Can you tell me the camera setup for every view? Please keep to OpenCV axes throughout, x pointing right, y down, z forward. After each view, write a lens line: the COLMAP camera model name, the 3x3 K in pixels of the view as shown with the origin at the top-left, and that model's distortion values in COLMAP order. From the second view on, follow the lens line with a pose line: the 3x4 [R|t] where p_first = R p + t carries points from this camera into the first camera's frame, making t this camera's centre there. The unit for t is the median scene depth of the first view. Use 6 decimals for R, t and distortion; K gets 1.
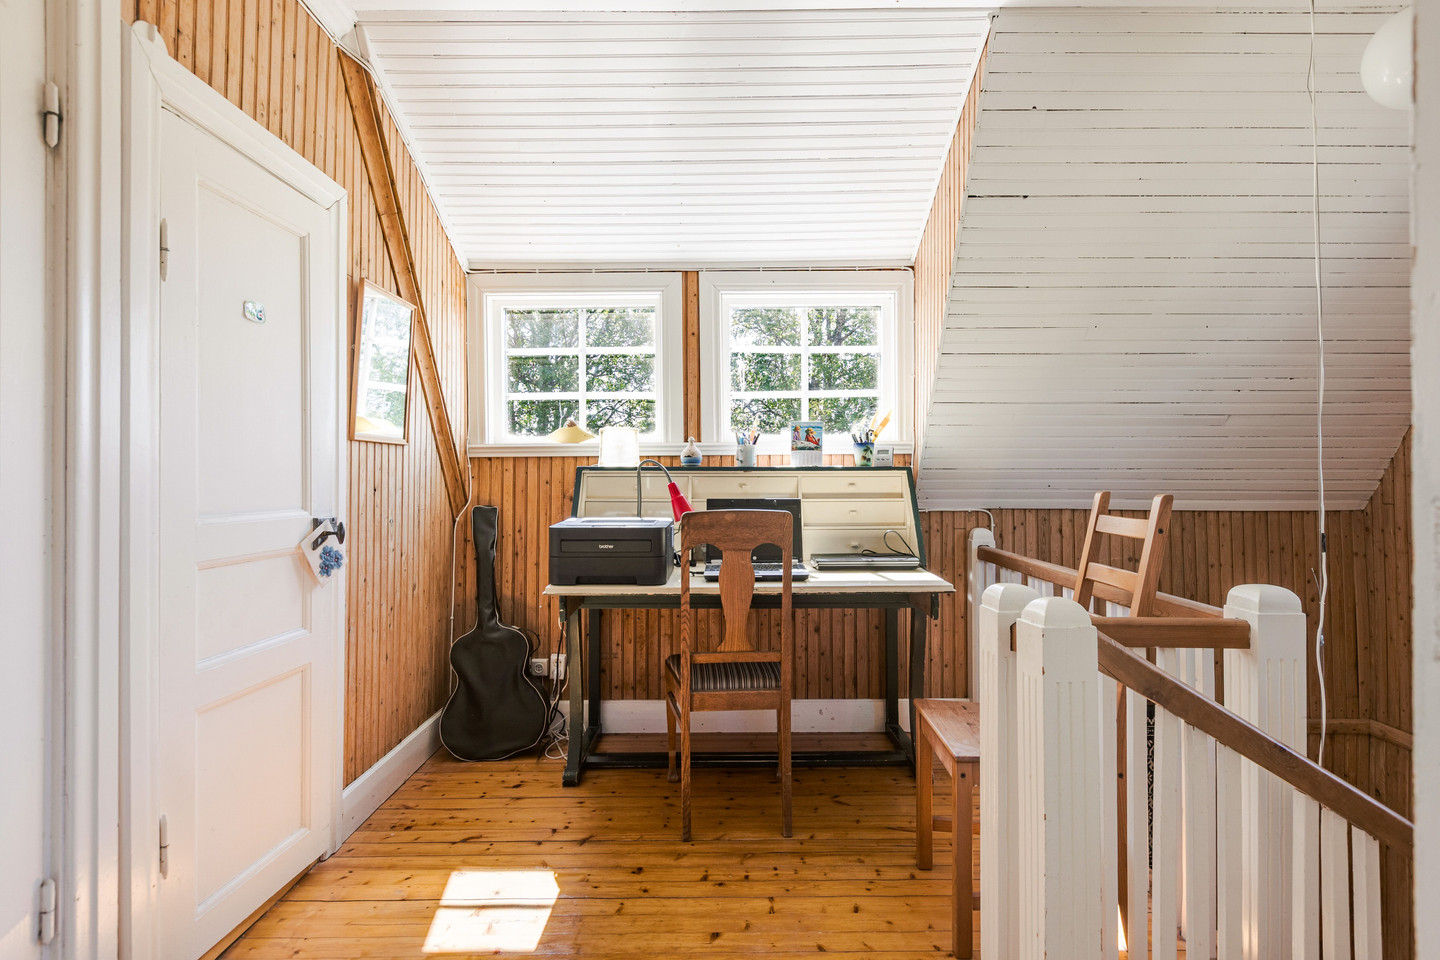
lens RADIAL K [[811.5, 0, 716.0], [0, 811.5, 469.2], [0, 0, 1]] dist [0.020263, 0.000491]
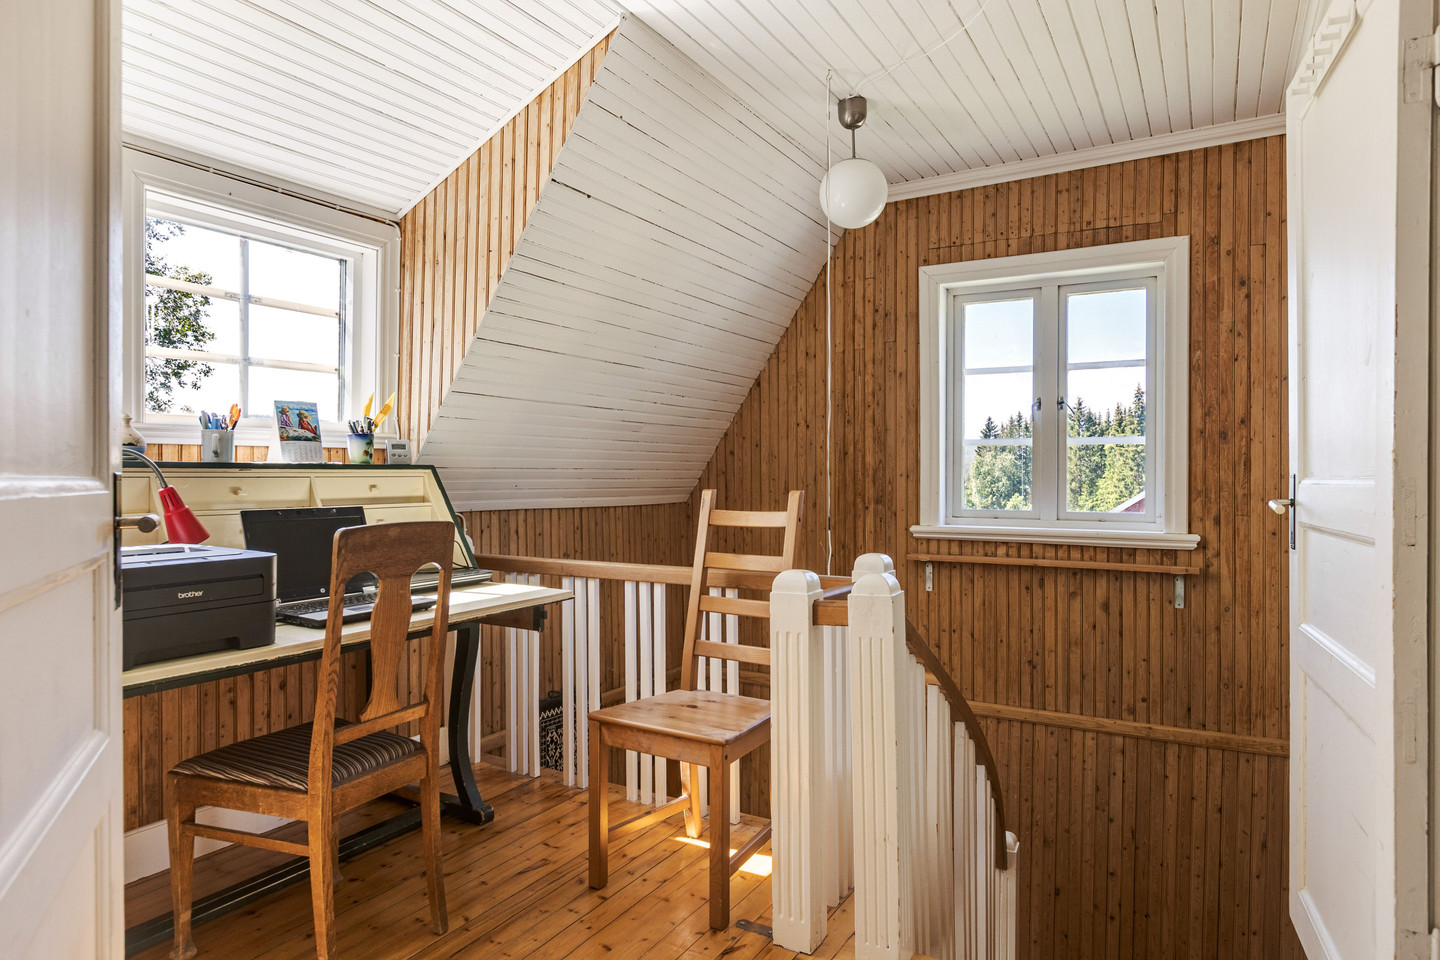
lens RADIAL K [[939.9, 0, 720.5], [0, 939.9, 480.2], [0, 0, 1]] dist [-0.000585, -0.003115]
pose [[0.441261, -0.005287, 0.897363, -0.505475], [-0.006578, 0.999937, 0.009126, 0.001998], [-0.897355, -0.009930, 0.441198, 0.299524]]
